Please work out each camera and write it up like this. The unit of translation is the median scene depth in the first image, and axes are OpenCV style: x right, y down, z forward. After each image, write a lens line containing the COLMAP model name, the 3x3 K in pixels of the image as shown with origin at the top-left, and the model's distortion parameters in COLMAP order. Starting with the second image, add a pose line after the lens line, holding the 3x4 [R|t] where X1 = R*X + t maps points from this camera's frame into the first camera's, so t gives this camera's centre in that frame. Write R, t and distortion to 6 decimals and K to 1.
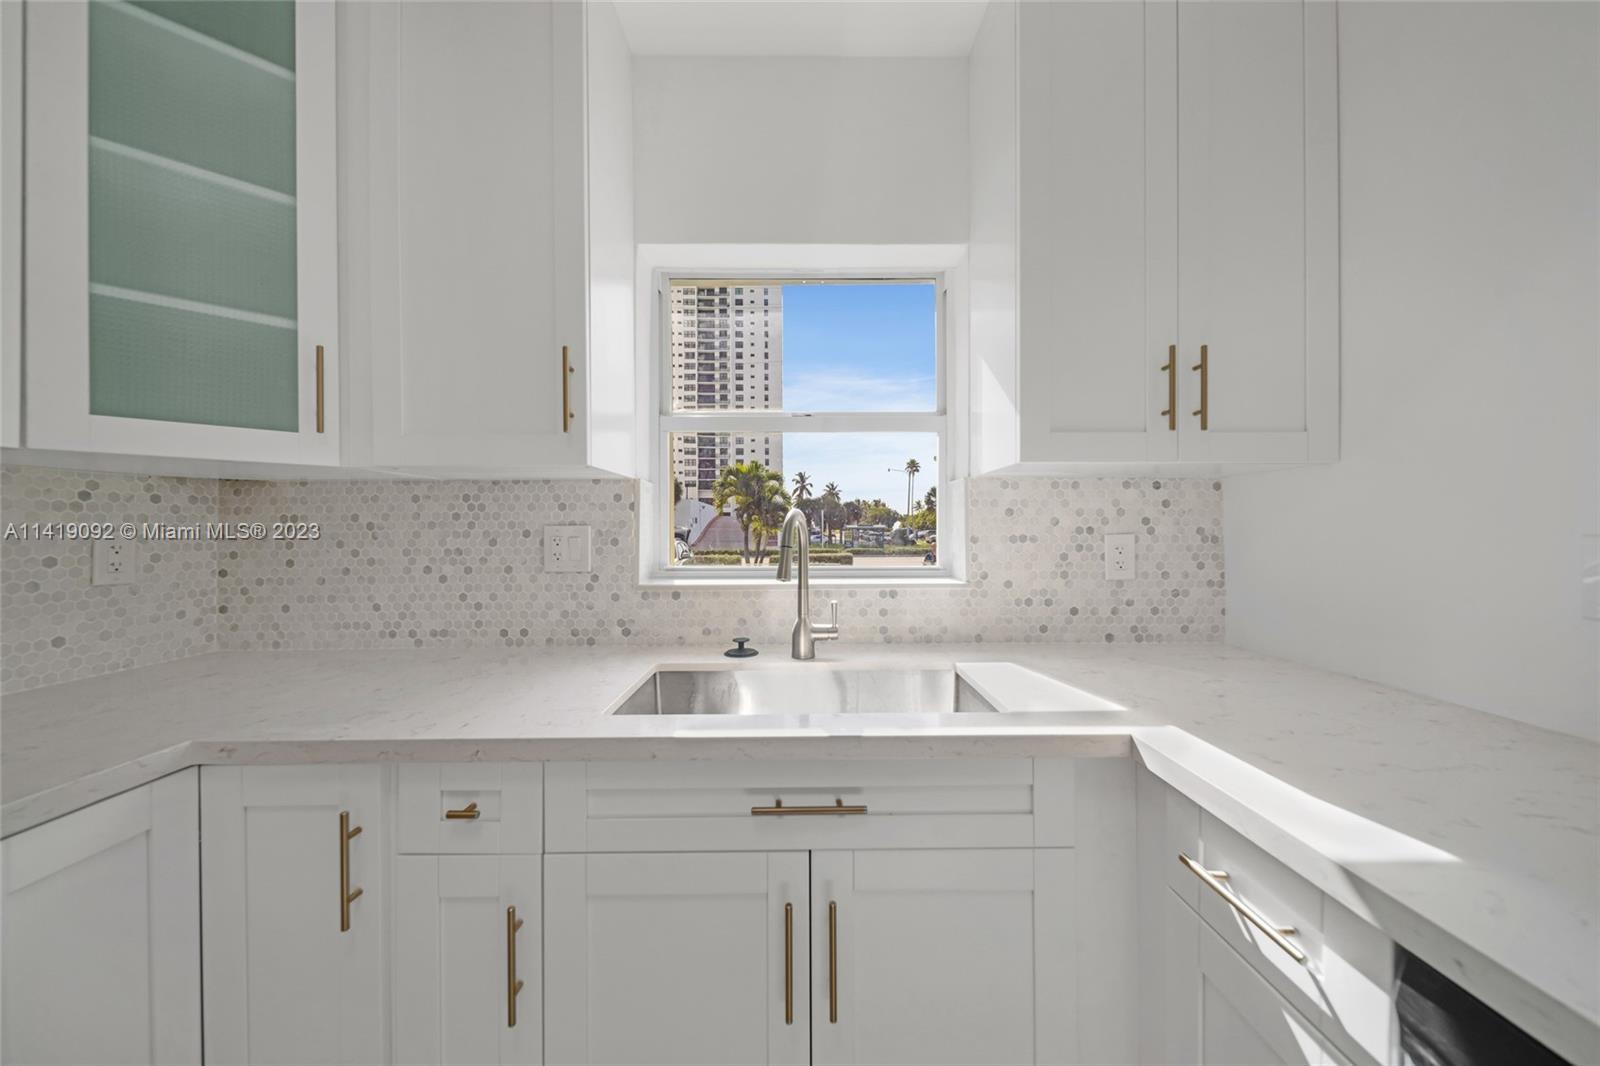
lens RADIAL K [[557.3, 0, 796.5], [0, 557.3, 531.6], [0, 0, 1]] dist [0.001772, -0.001322]
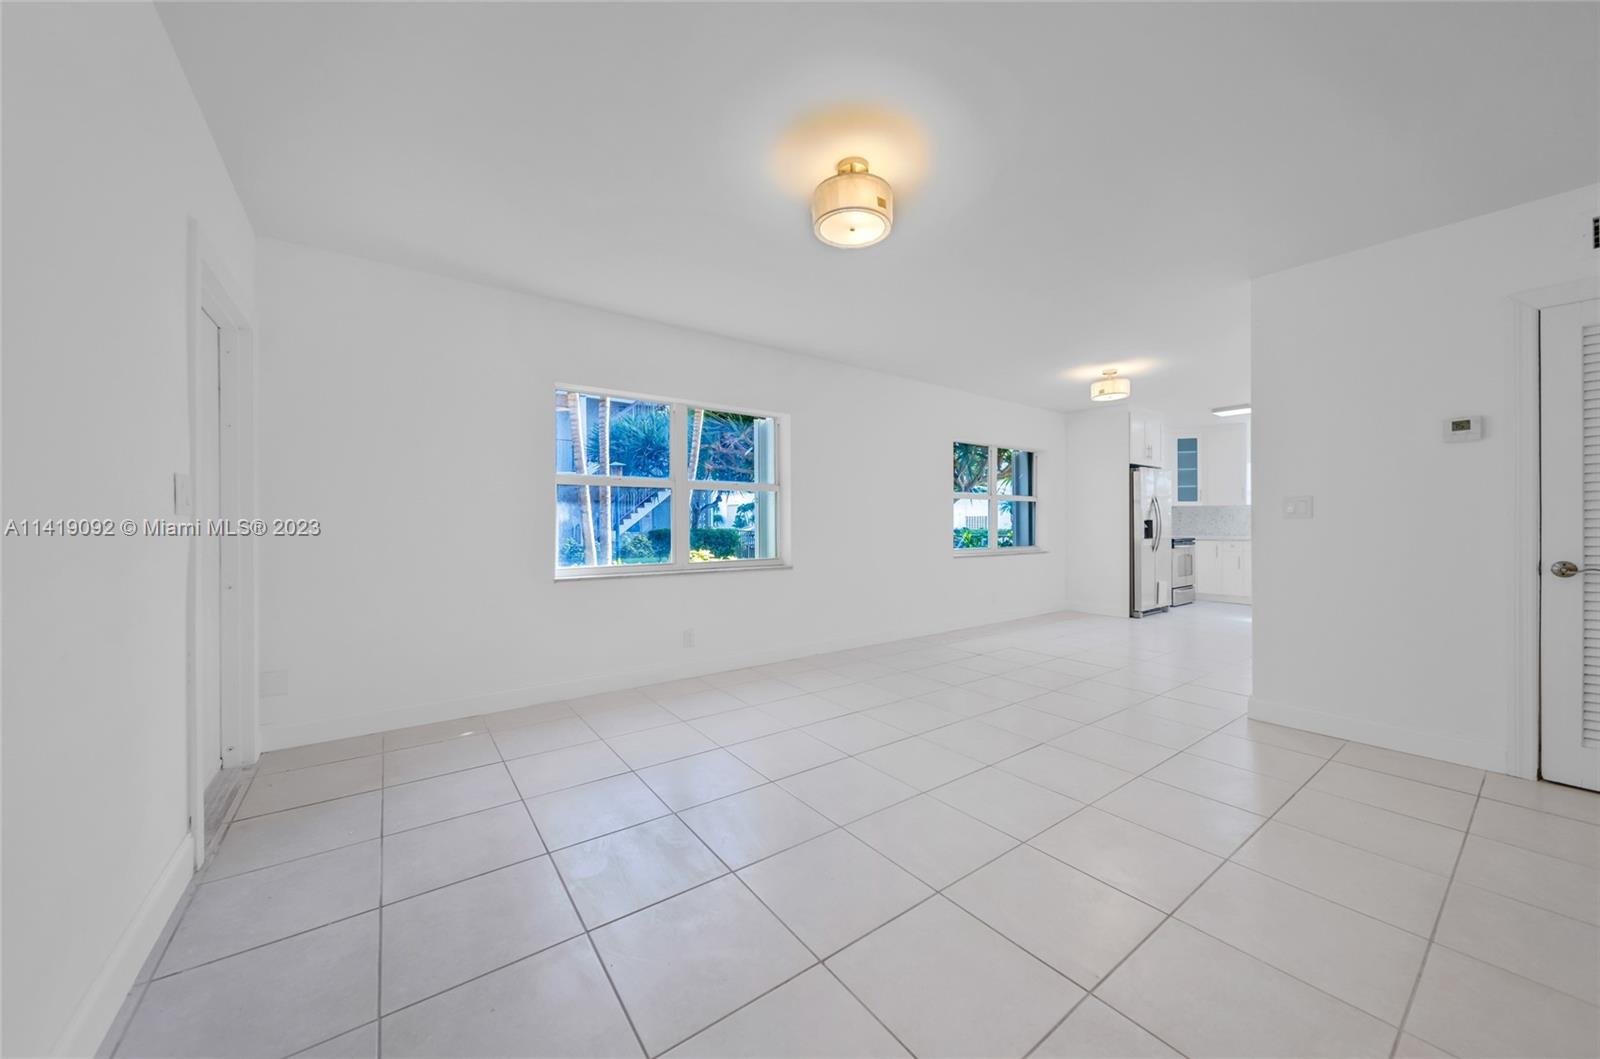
lens RADIAL K [[560.9, 0, 797.1], [0, 560.9, 525.7], [0, 0, 1]] dist [0.009466, 0.000072]
pose [[0.597146, 0.007456, -0.802098, 1.409849], [-0.002713, 0.999970, 0.007275, 0.075993], [0.802128, -0.002168, 0.597148, -5.677395]]
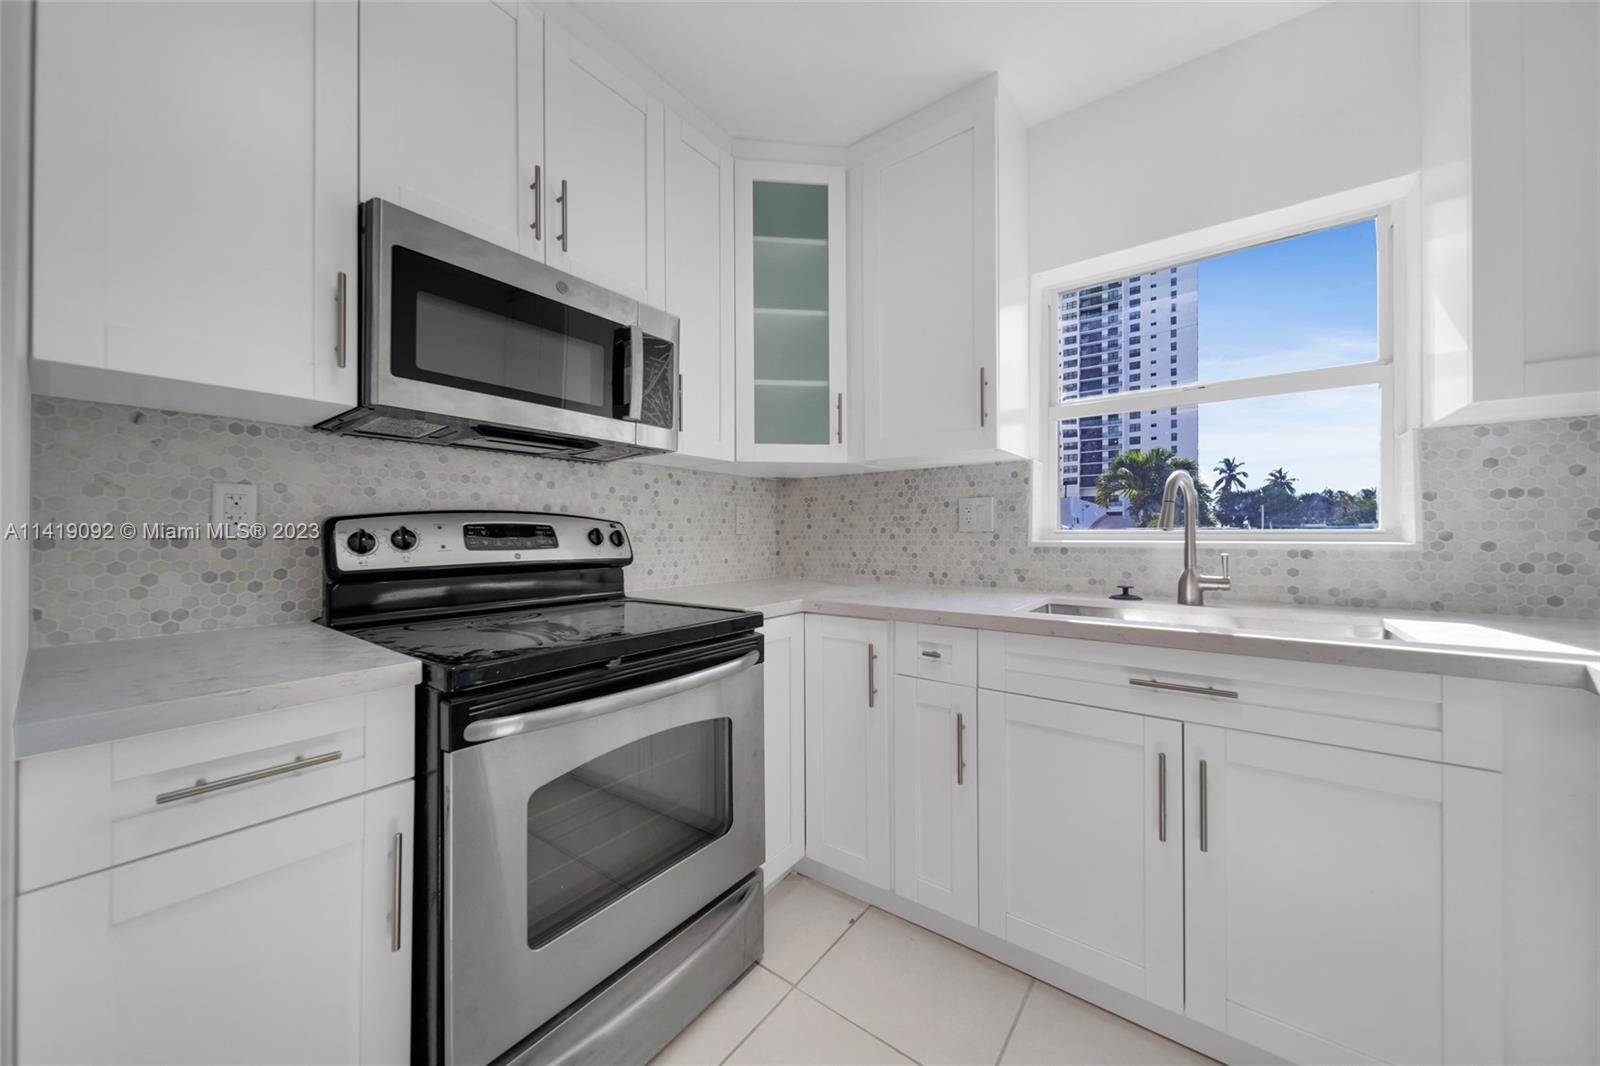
lens RADIAL K [[557.3, 0, 777.9], [0, 557.3, 532.2], [0, 0, 1]] dist [0.001772, -0.001322]
pose [[0.782946, 0.000792, -0.622089, 0.054783], [-0.003327, 0.999990, -0.002914, 0.079008], [0.622080, 0.004352, 0.782941, -0.361117]]
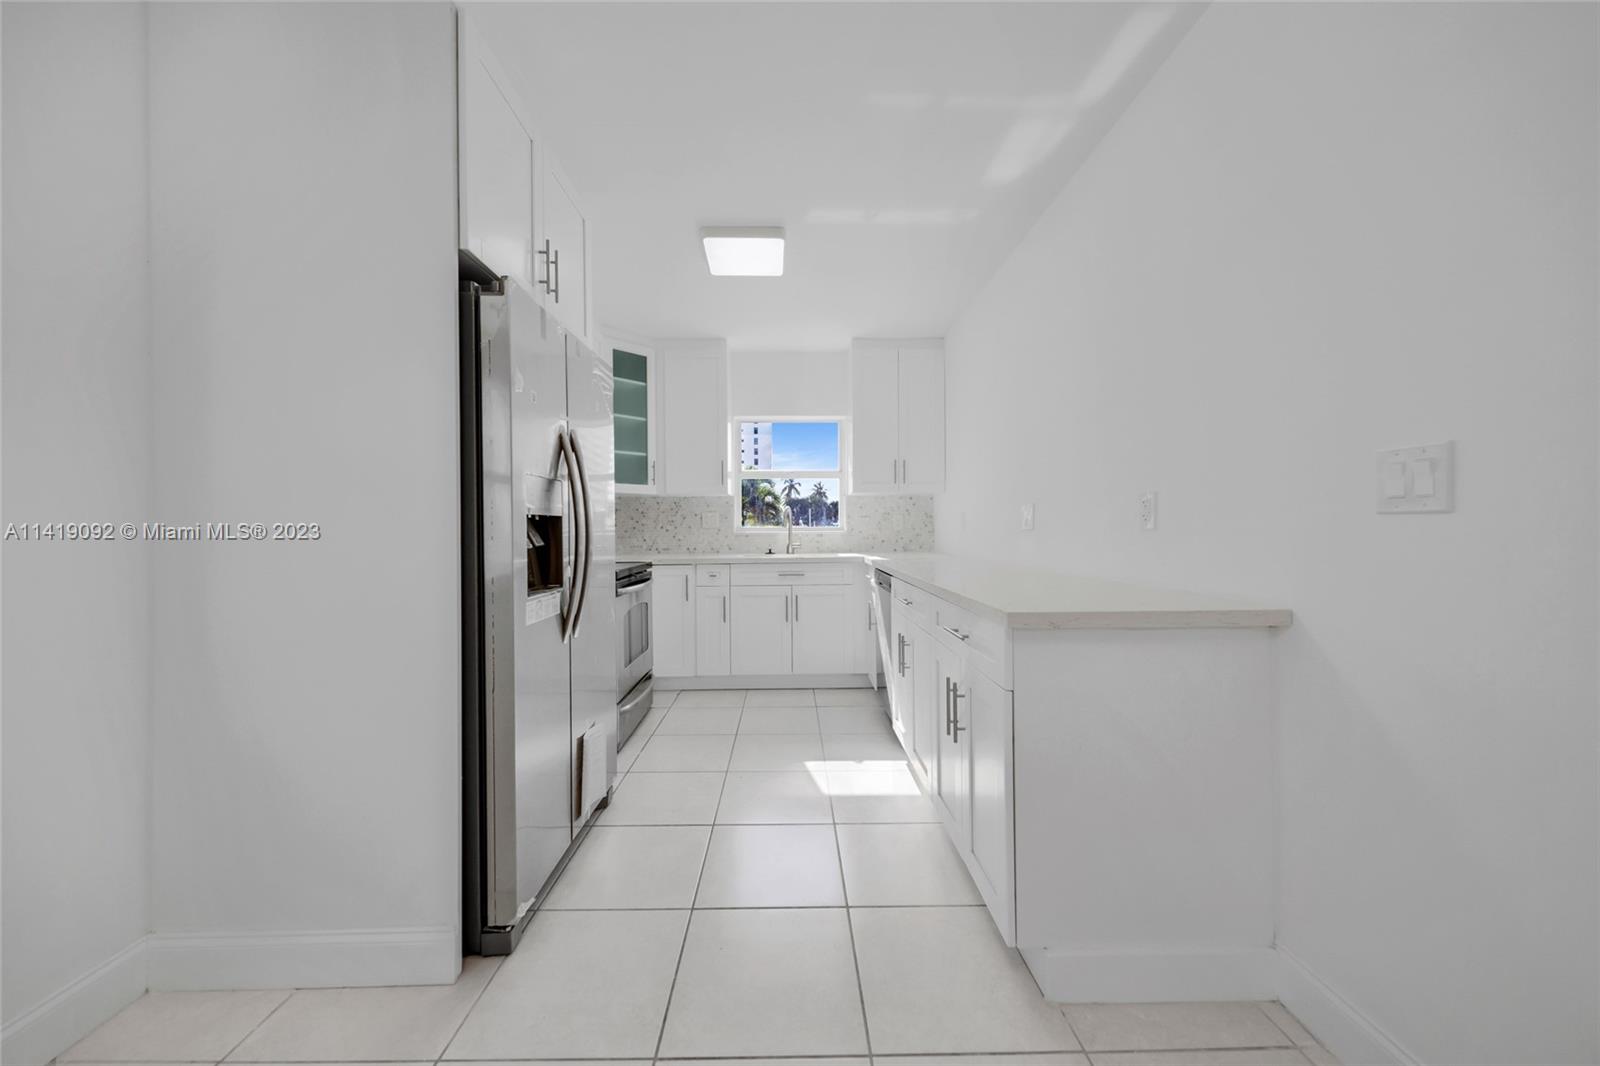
lens RADIAL K [[557.3, 0, 796.0], [0, 557.3, 526.8], [0, 0, 1]] dist [0.001772, -0.001322]
pose [[0.999819, -0.001671, 0.018956, -0.014781], [0.001797, 0.999976, -0.006634, 0.086378], [-0.018944, 0.006667, 0.999798, -1.936466]]
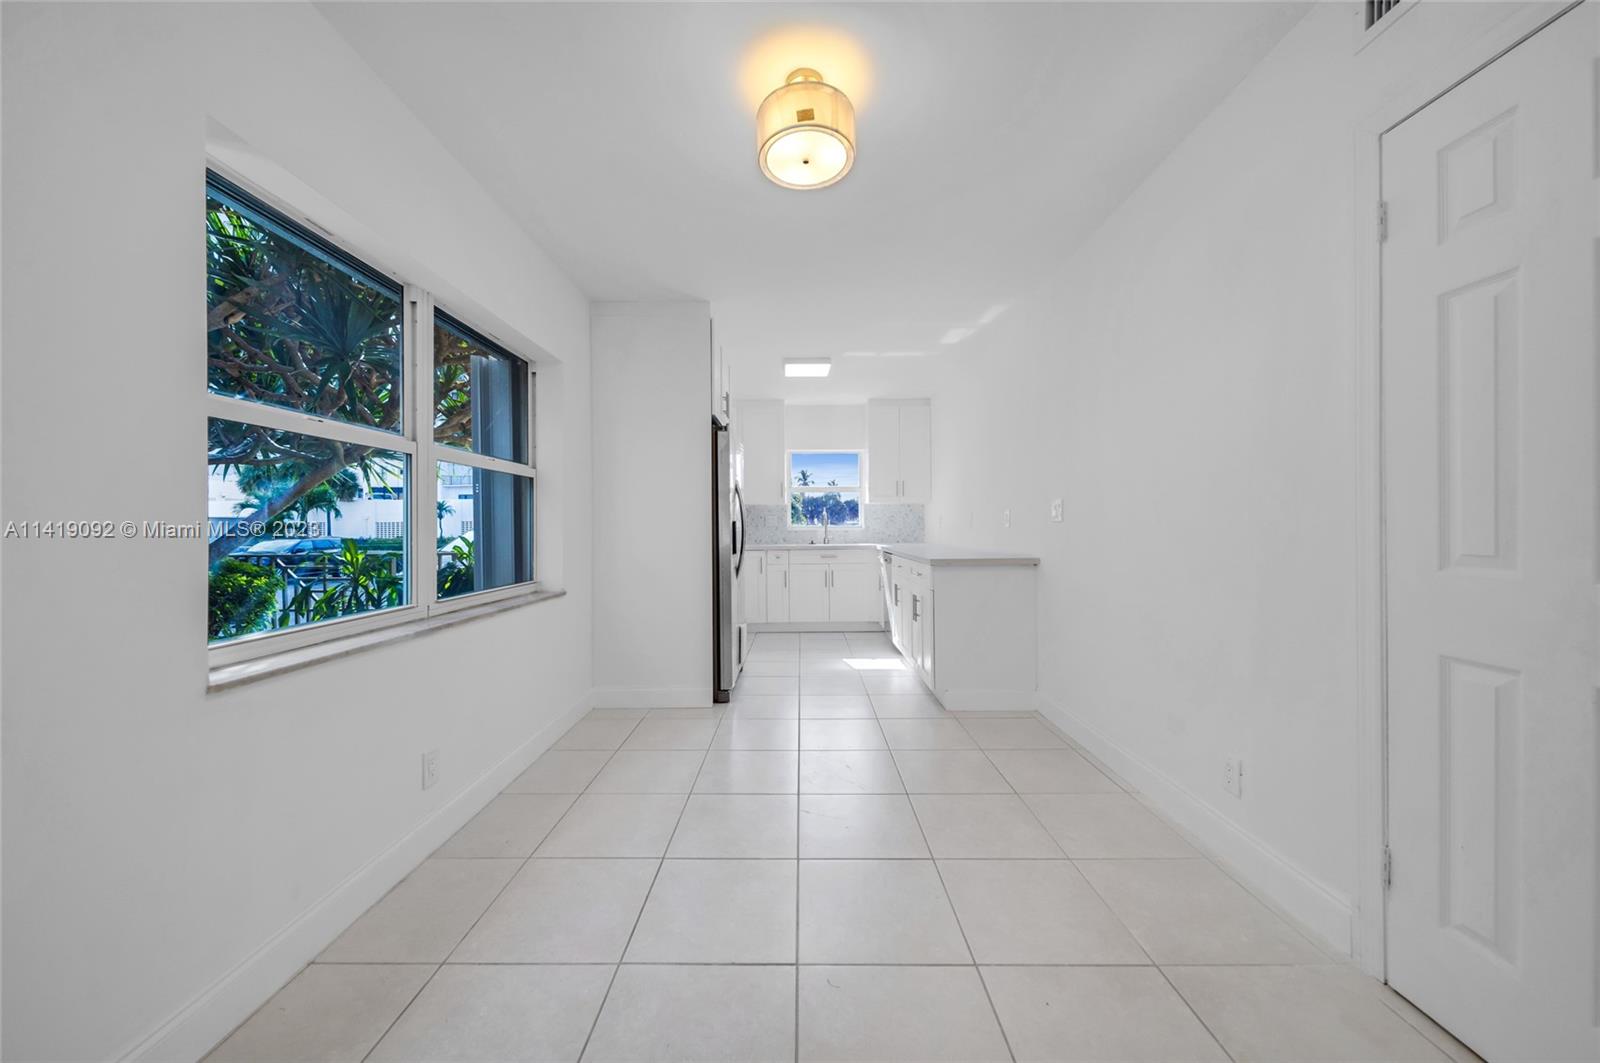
lens RADIAL K [[557.3, 0, 798.5], [0, 557.3, 526.9], [0, 0, 1]] dist [0.001772, -0.001322]
pose [[0.999999, -0.001614, 0.000558, -0.201340], [0.001616, 0.999993, -0.003248, 0.090500], [-0.000553, 0.003249, 0.999995, -3.295634]]
